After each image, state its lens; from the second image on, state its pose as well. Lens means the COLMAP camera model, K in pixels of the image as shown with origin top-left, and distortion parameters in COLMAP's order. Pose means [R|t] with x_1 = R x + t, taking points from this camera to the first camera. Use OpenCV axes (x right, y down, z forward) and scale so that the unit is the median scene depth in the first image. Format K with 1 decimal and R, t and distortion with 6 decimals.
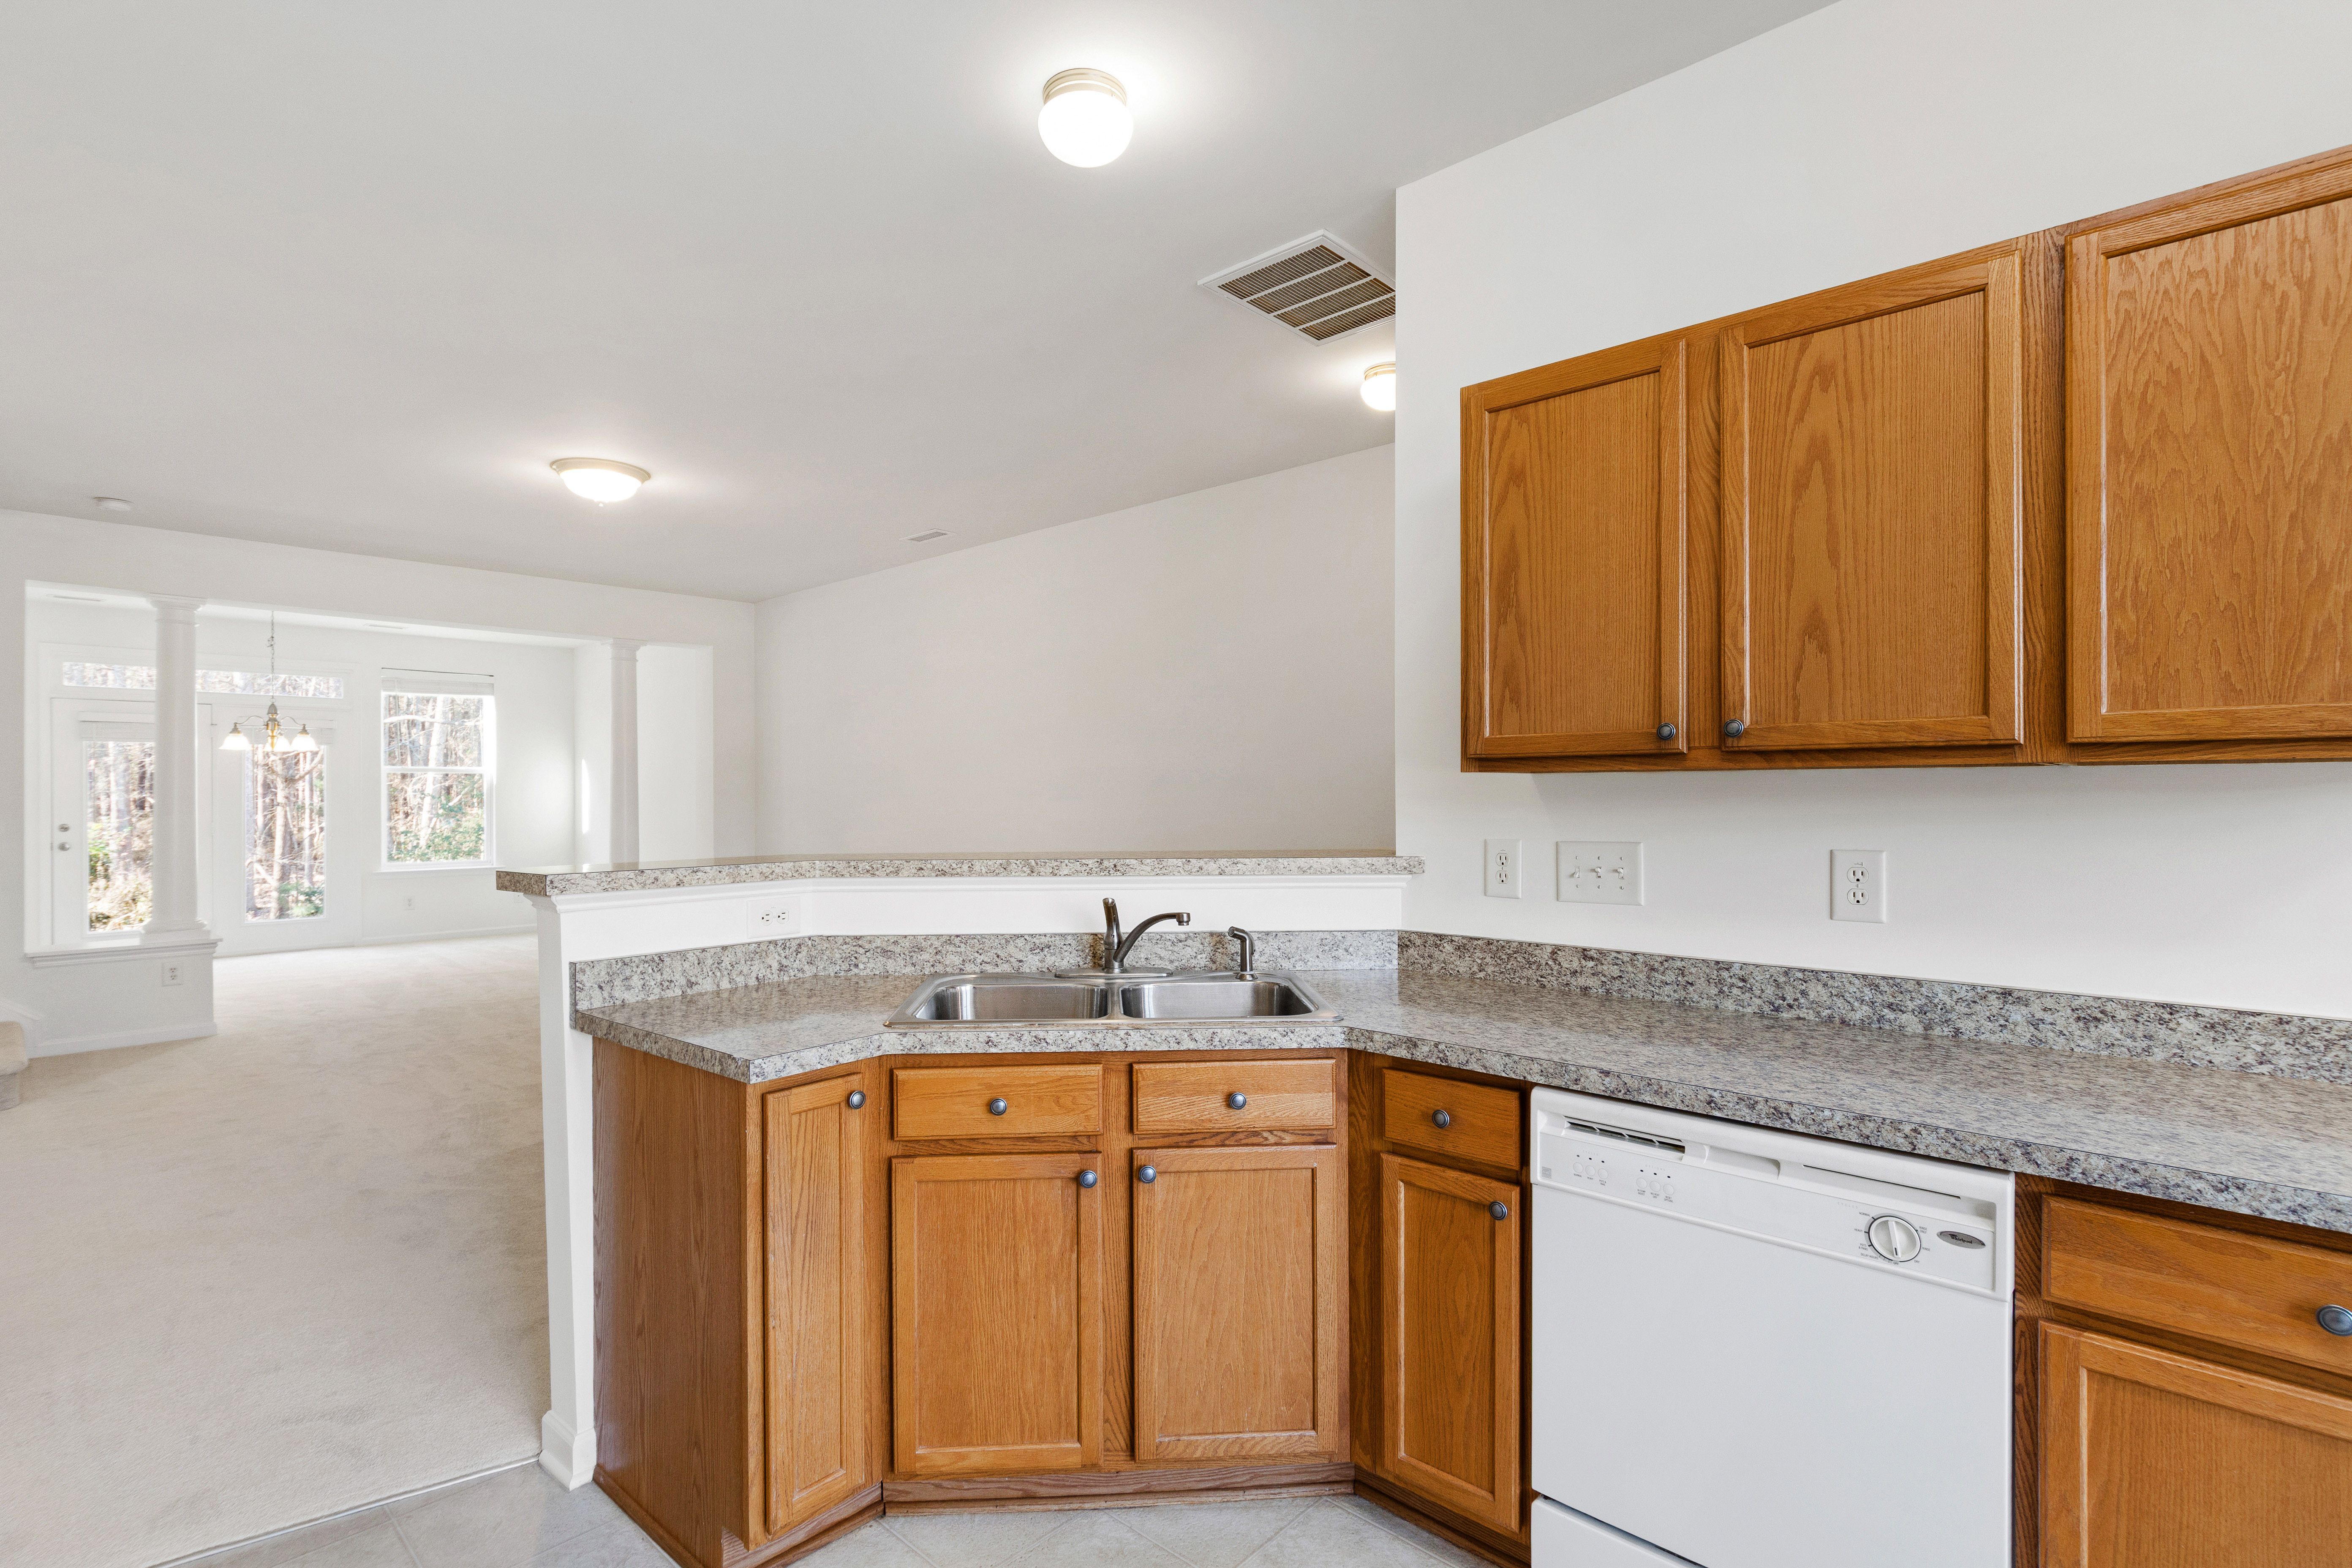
lens RADIAL K [[1119.3, 0, 1166.8], [0, 1119.3, 791.0], [0, 0, 1]] dist [-0.000758, 0.001250]
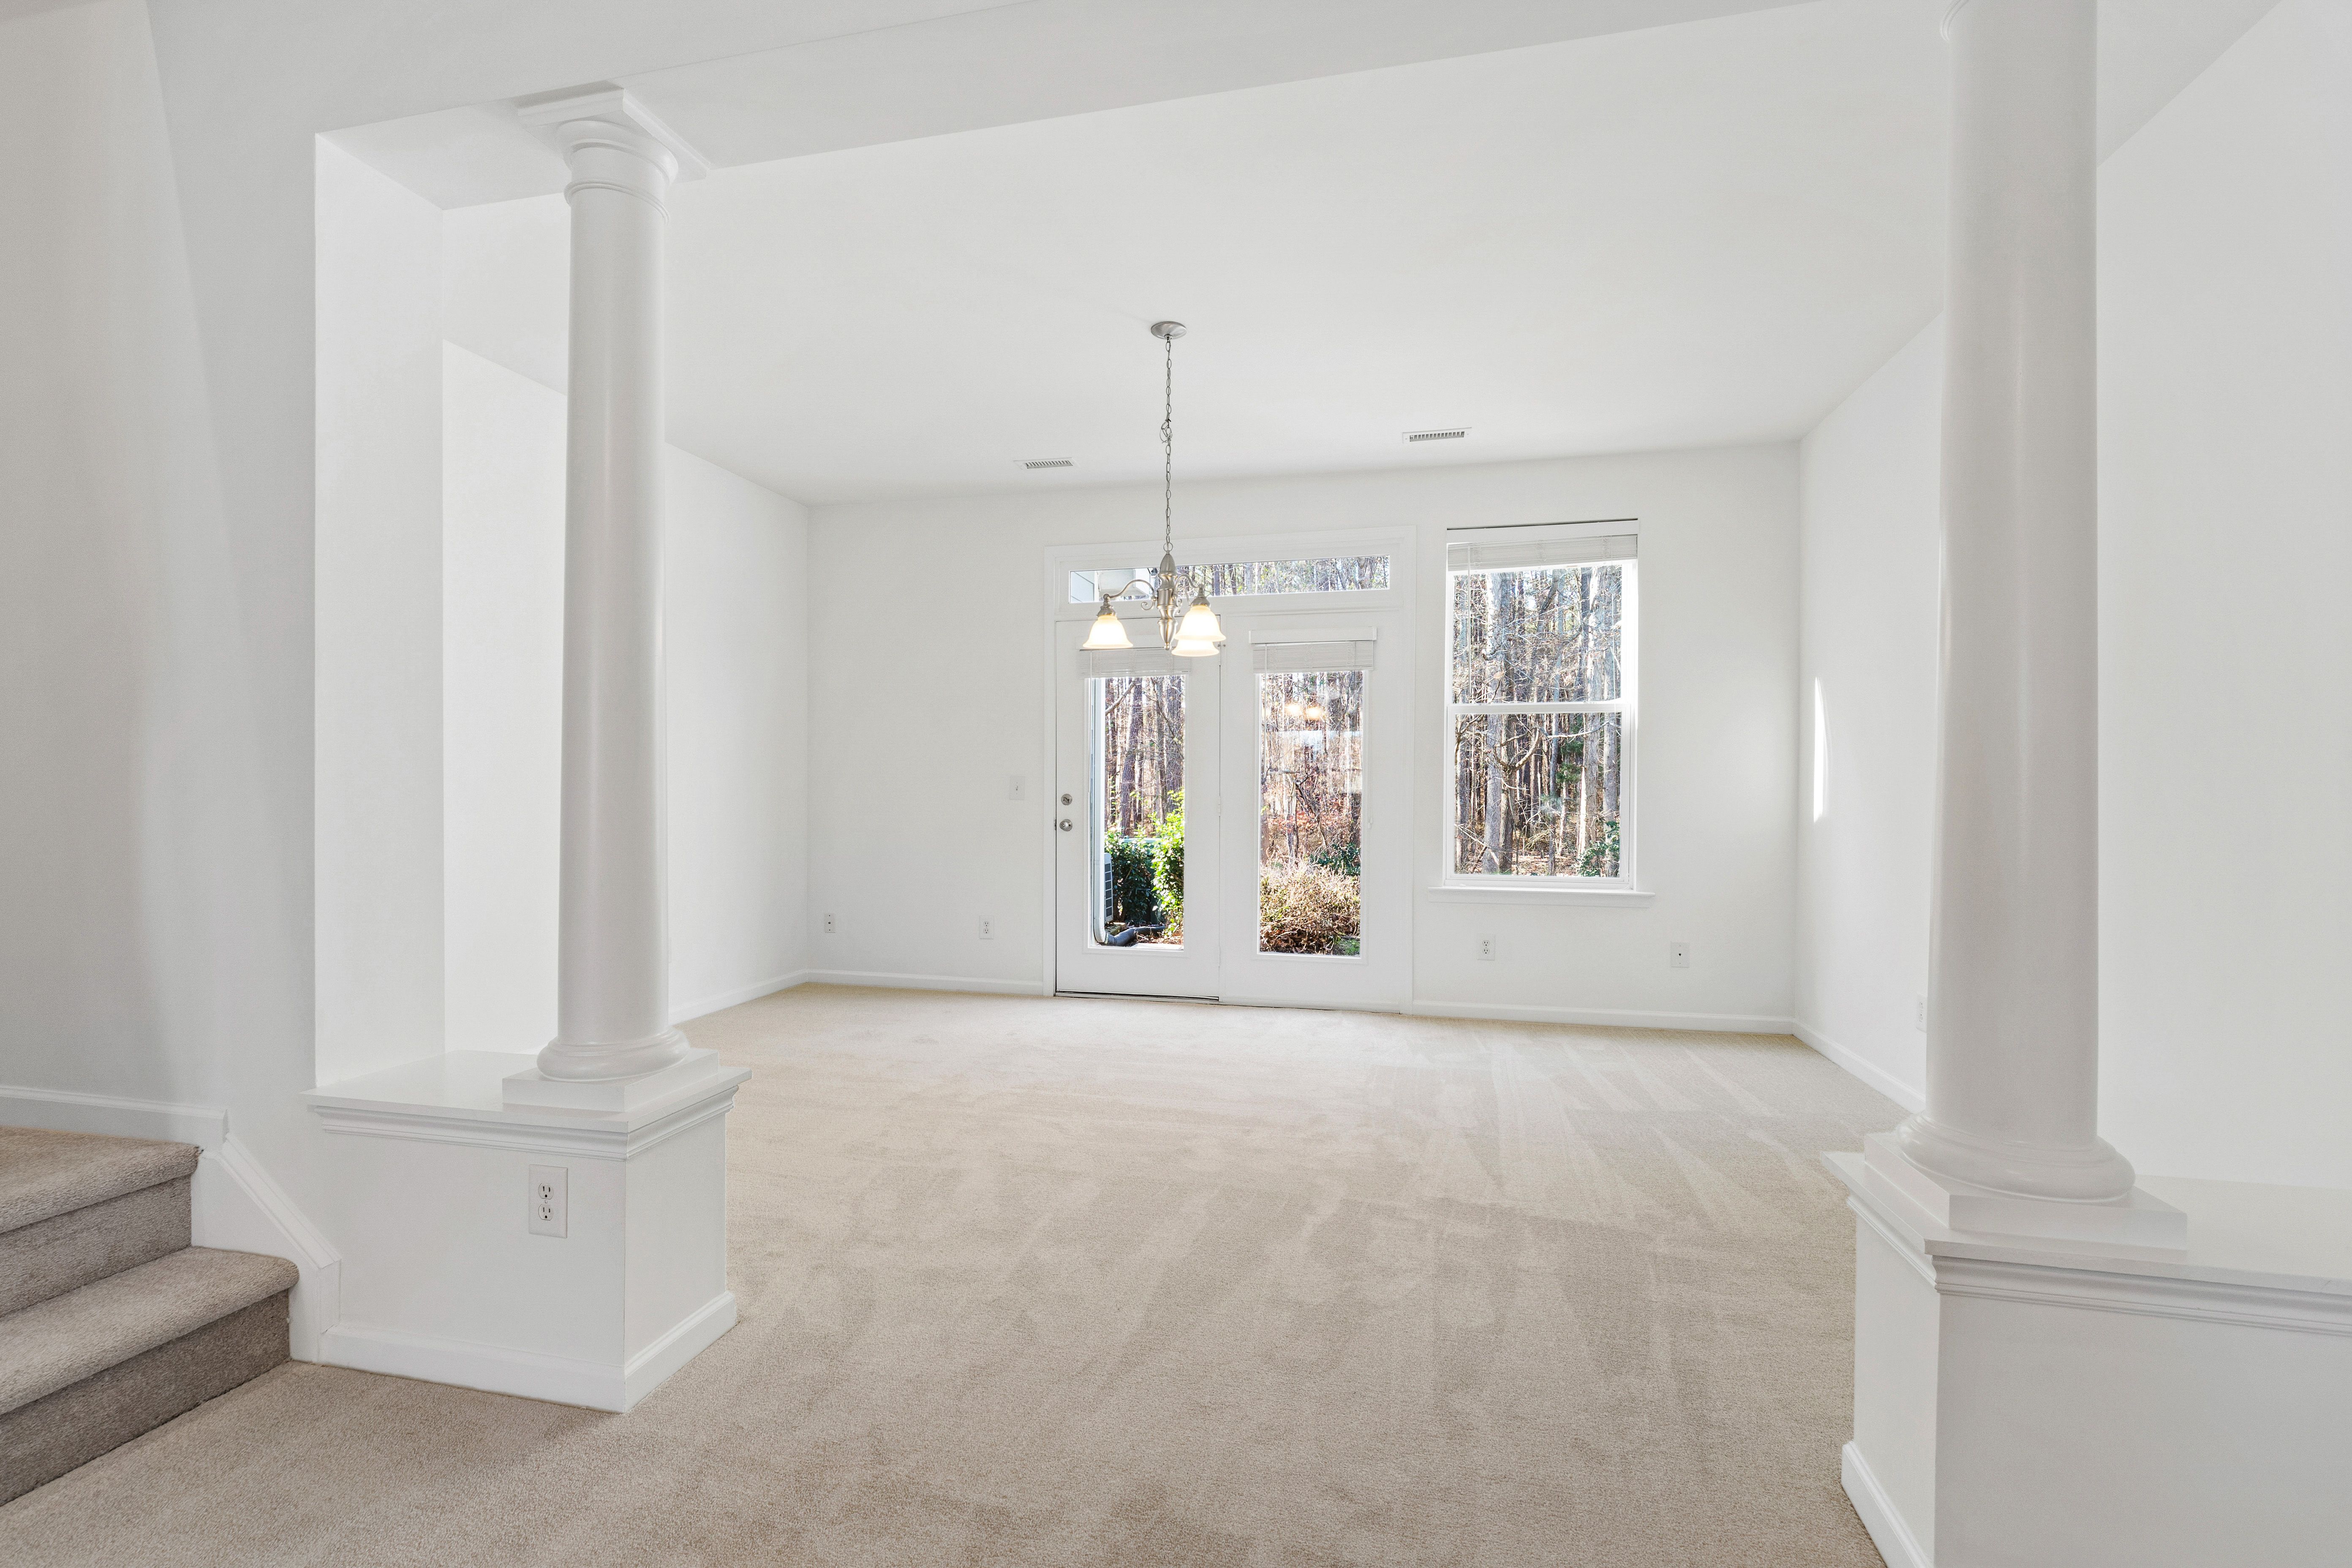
lens RADIAL K [[1033.0, 0, 1166.7], [0, 1033.0, 801.2], [0, 0, 1]] dist [-0.002086, -0.000508]
pose [[0.499088, 0.012382, -0.866463, -0.401407], [-0.002297, 0.999913, 0.012966, 0.027133], [0.866548, -0.004480, 0.499073, 0.777554]]
